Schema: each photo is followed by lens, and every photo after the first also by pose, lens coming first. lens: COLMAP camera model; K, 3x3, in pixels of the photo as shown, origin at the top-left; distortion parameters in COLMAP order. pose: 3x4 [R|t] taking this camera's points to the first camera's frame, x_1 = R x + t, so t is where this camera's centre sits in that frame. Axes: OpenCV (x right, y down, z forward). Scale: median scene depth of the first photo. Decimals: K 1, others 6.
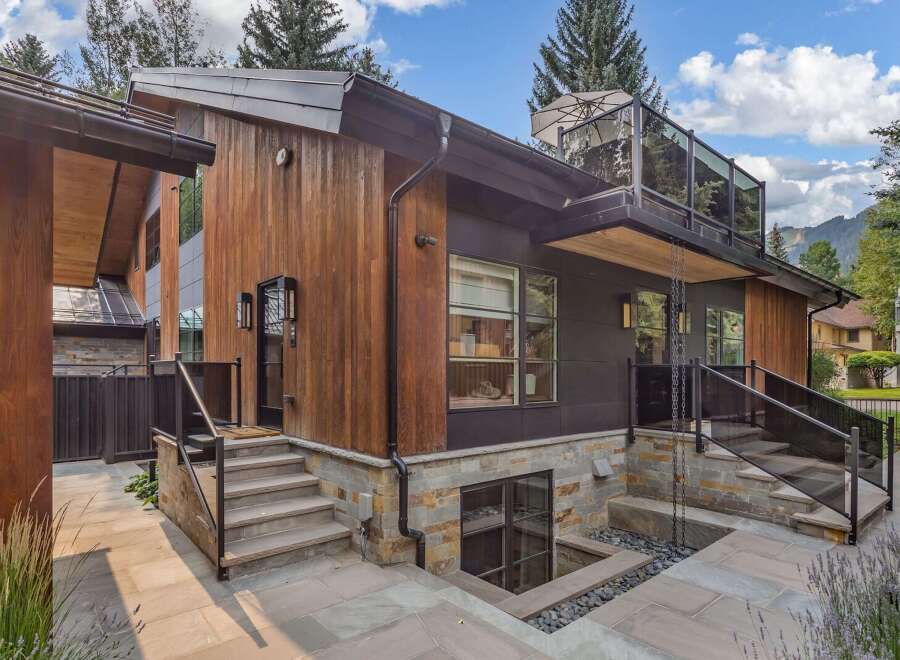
lens RADIAL K [[505.3, 0, 446.2], [0, 505.3, 371.9], [0, 0, 1]] dist [-0.009870, 0.001079]
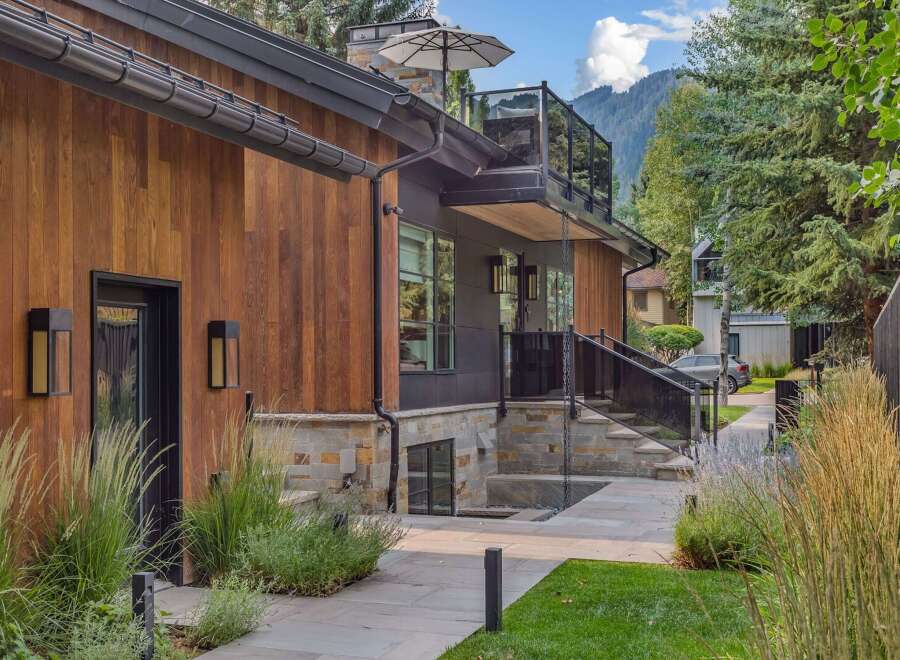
lens RADIAL K [[1128.5, 0, 449.0], [0, 1128.5, 363.3], [0, 0, 1]] dist [0.006491, -0.001618]
pose [[0.864994, -0.005136, 0.501755, -1.000886], [0.006368, 0.999979, -0.000743, 0.057091], [-0.501741, 0.003838, 0.865009, -0.983478]]
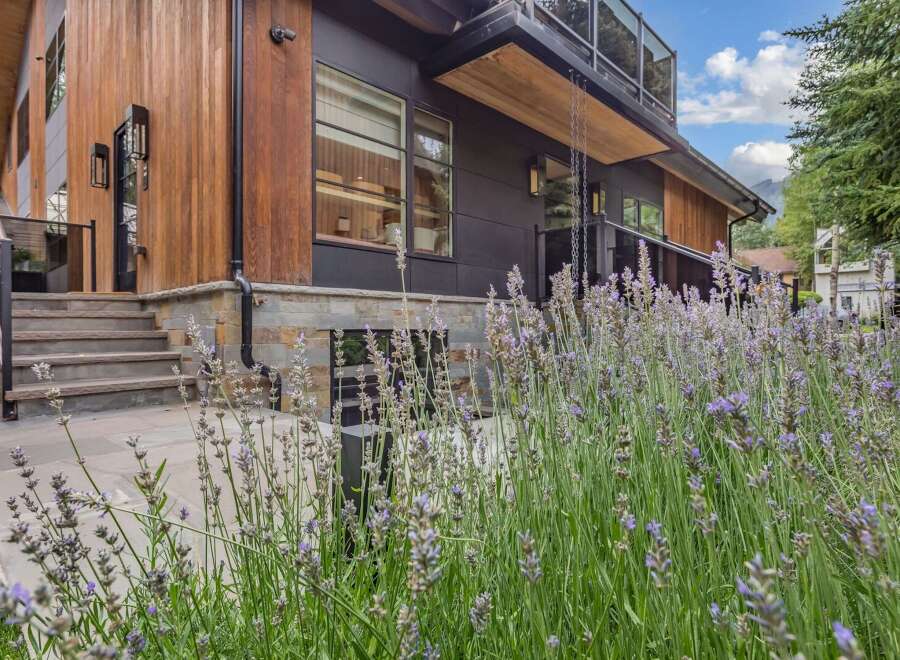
lens RADIAL K [[513.6, 0, 446.5], [0, 513.6, 330.6], [0, 0, 1]] dist [-0.004653, 0.000480]
pose [[0.994675, -0.005780, 0.102903, 0.128505], [0.005599, 0.999982, 0.002048, 0.215855], [-0.102913, -0.001461, 0.994689, 0.094337]]
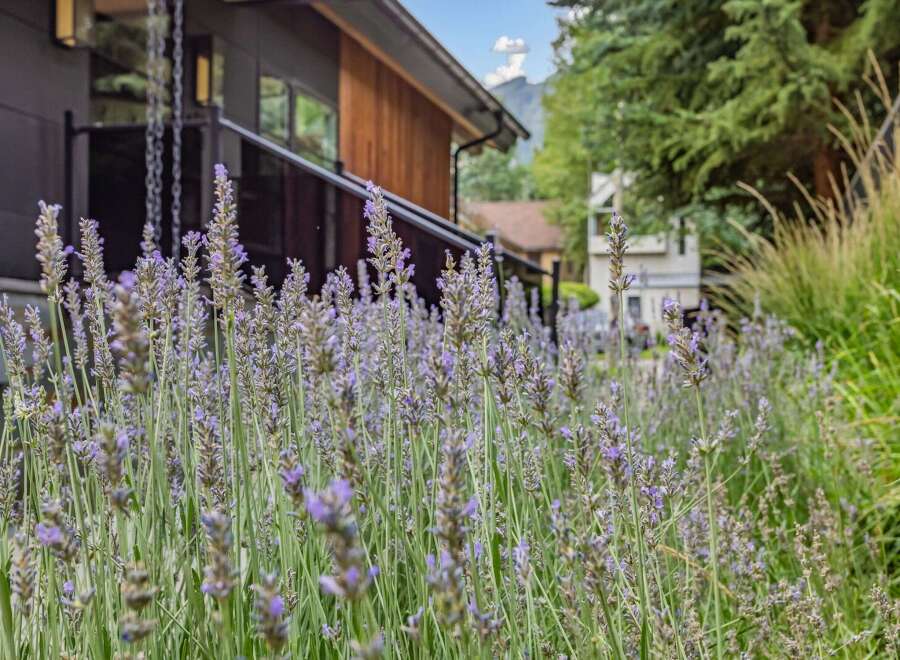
lens RADIAL K [[1116.3, 0, 450.0], [0, 1116.3, 330.0], [0, 0, 1]] dist [0.008538, -0.002763]
pose [[0.824191, 0.013166, 0.566159, 0.135705], [-0.004660, 0.999854, -0.016467, 0.215542], [-0.566293, 0.010934, 0.824132, 0.092289]]
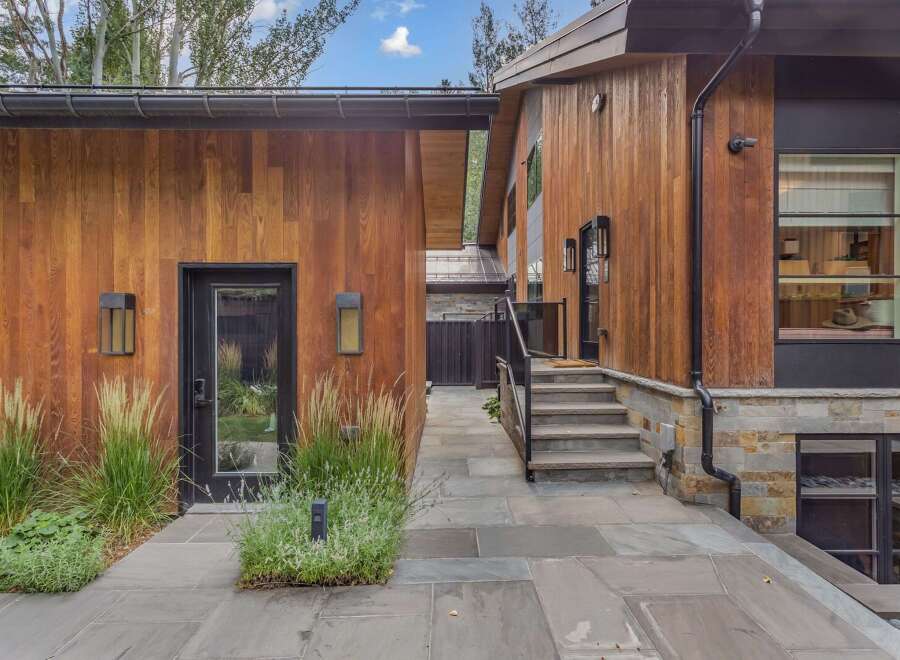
lens RADIAL K [[477.7, 0, 445.1], [0, 477.7, 328.2], [0, 0, 1]] dist [0.000127, 0.002270]
pose [[0.764335, -0.002655, -0.644814, 0.088700], [0.003412, 0.999994, -0.000074, 0.050624], [0.644810, -0.002143, 0.764339, 0.033709]]
